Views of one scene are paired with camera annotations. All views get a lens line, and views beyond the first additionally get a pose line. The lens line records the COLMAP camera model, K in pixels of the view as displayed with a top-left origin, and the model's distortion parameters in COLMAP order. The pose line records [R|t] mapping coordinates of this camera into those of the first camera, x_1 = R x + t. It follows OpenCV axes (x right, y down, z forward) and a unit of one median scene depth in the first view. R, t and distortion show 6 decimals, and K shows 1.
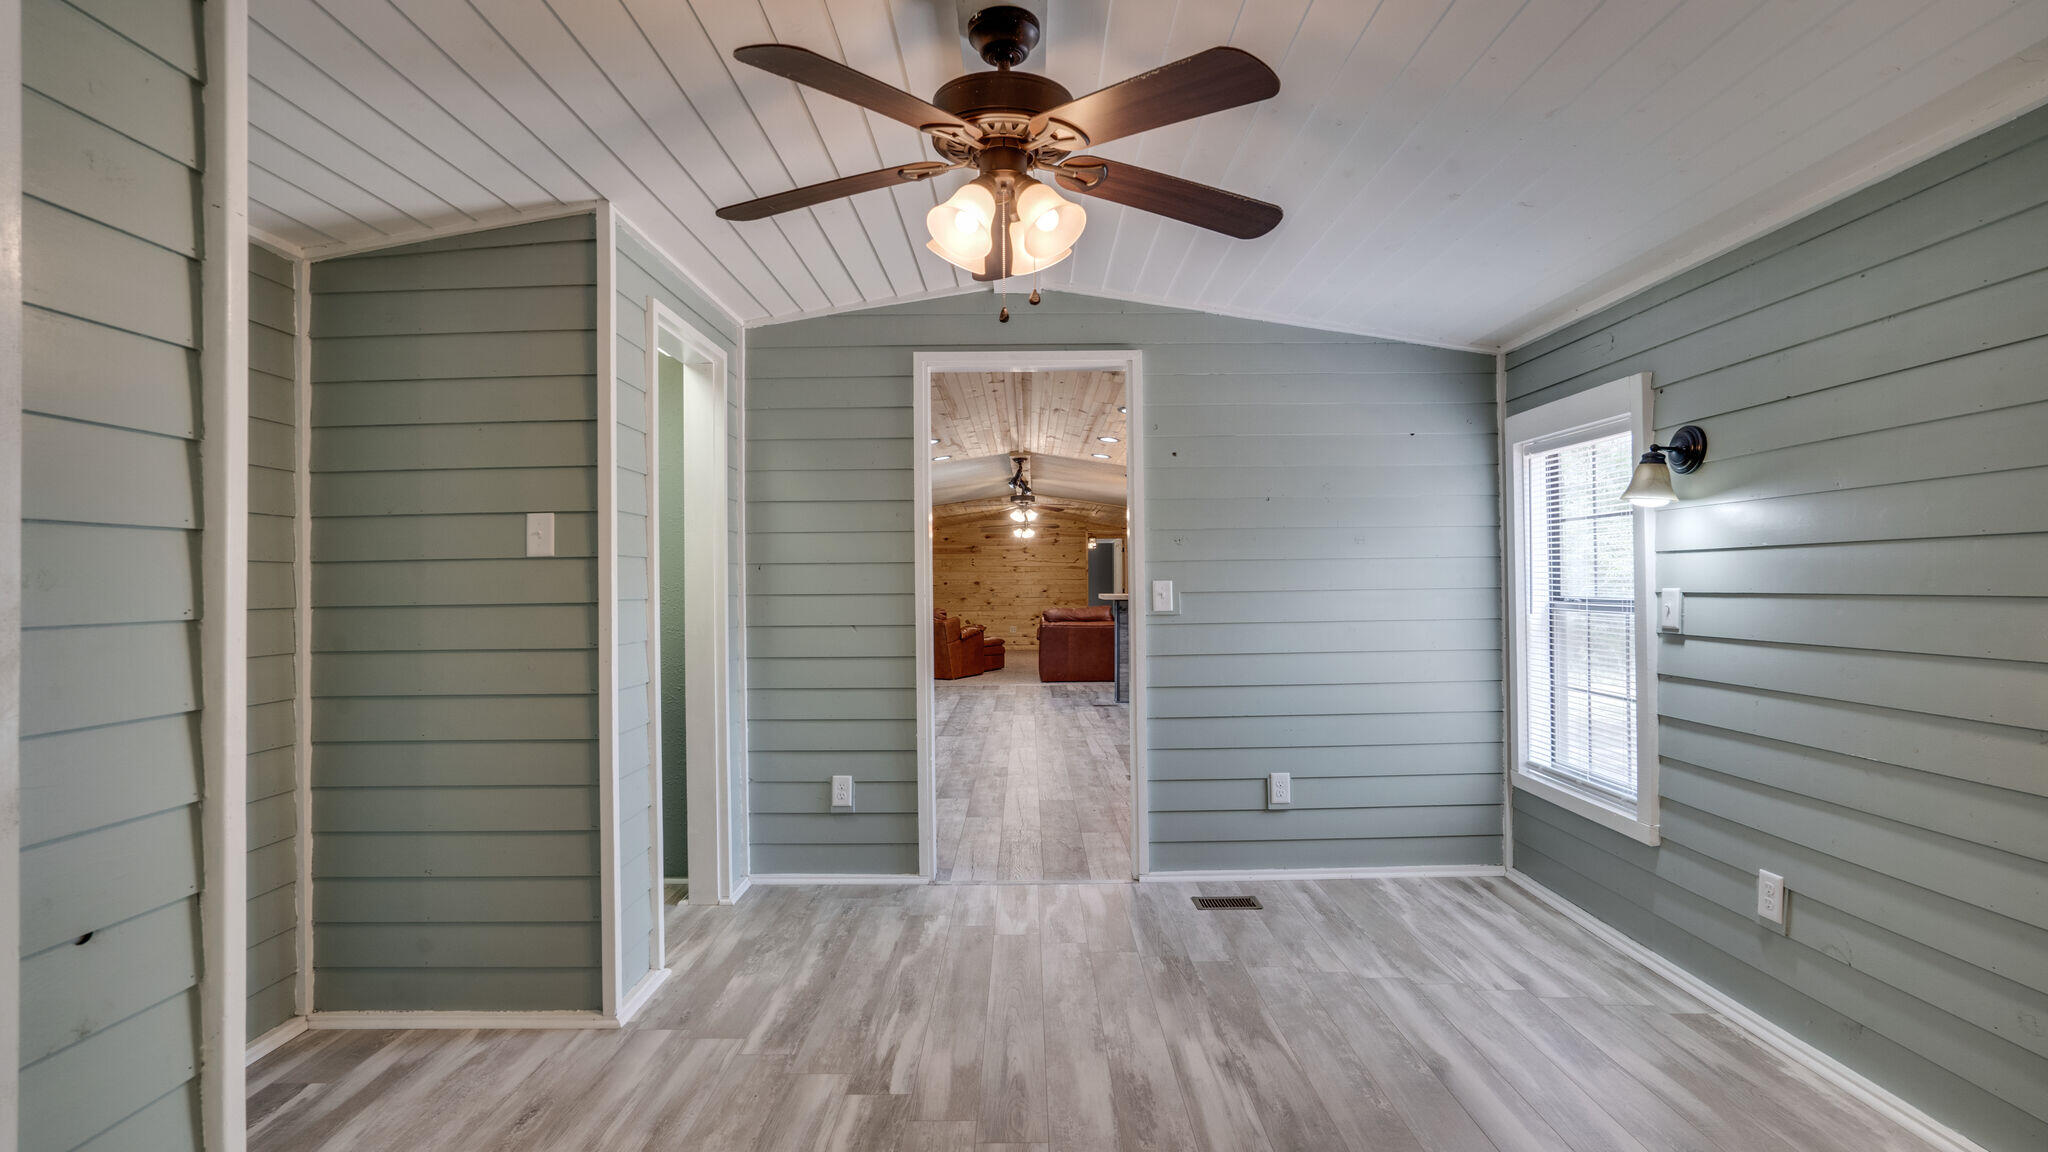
lens RADIAL K [[951.9, 0, 1017.4], [0, 951.9, 573.3], [0, 0, 1]] dist [-0.000206, 0.000022]
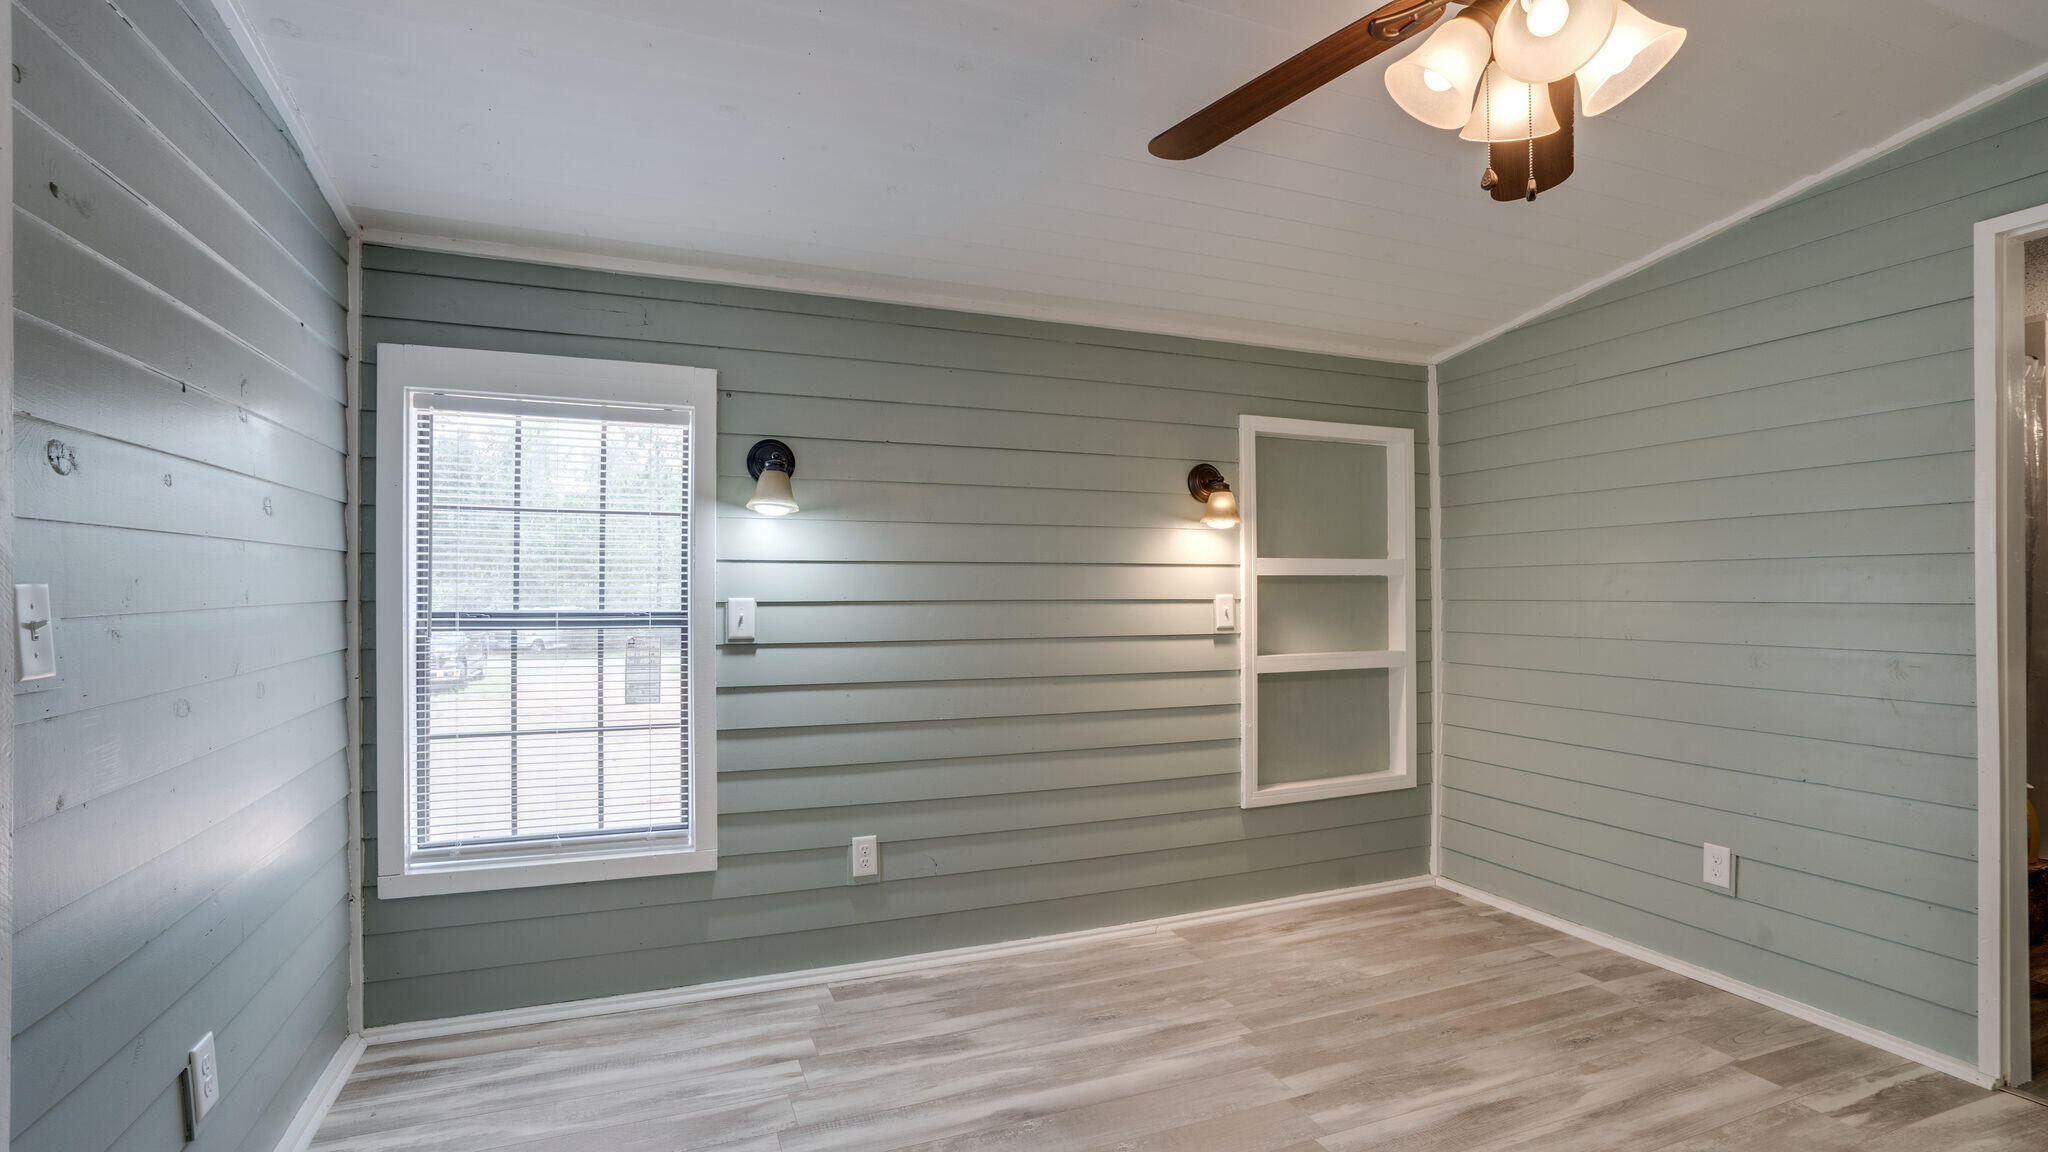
lens RADIAL K [[949.7, 0, 1030.6], [0, 949.7, 581.4], [0, 0, 1]] dist [-0.035623, 0.018752]
pose [[-0.380695, 0.014676, 0.924584, -0.338246], [-0.004899, 0.999828, -0.017887, 0.014505], [-0.924688, -0.011339, -0.380558, 1.105513]]
